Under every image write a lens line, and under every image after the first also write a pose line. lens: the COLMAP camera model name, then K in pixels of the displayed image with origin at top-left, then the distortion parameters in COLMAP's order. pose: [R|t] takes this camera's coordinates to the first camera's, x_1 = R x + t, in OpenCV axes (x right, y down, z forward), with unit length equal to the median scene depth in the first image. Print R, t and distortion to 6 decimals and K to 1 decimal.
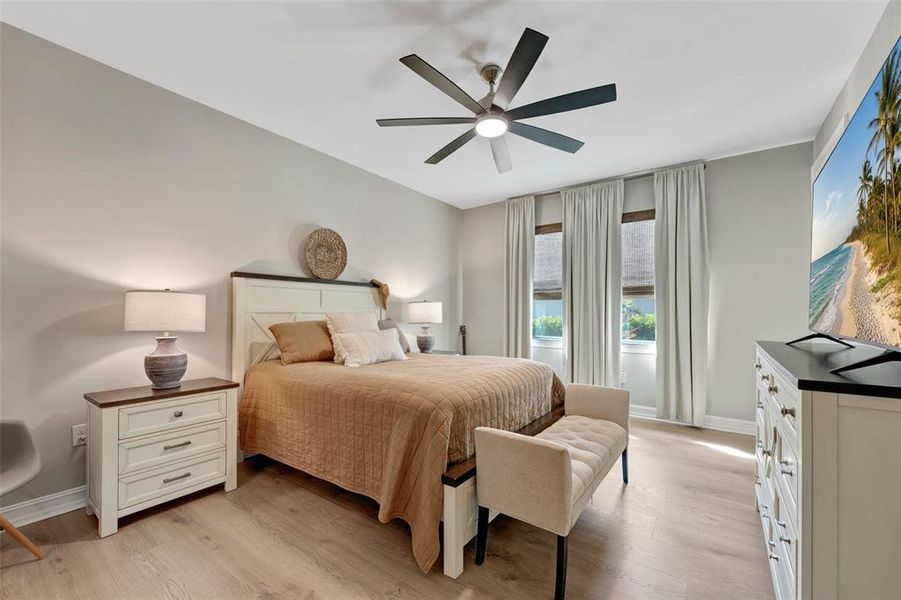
lens RADIAL K [[365.1, 0, 453.7], [0, 365.1, 306.9], [0, 0, 1]] dist [0.000587, -0.000437]
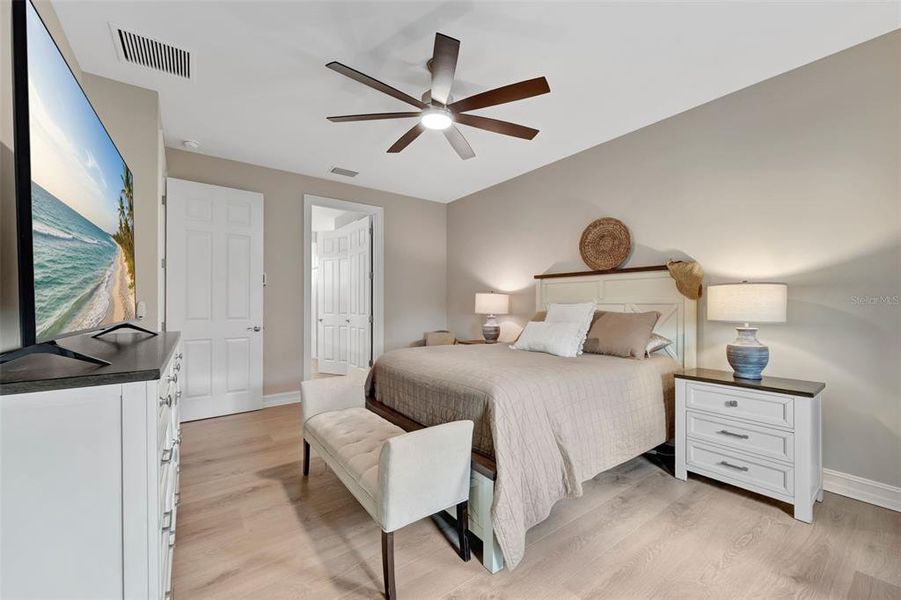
lens RADIAL K [[359.1, 0, 453.1], [0, 359.1, 301.5], [0, 0, 1]] dist [0.000487, -0.000134]
pose [[-0.277704, -0.010799, -0.960606, 0.444758], [0.016364, 0.999739, -0.015970, 0.013005], [0.960527, -0.020154, -0.277454, 0.551708]]
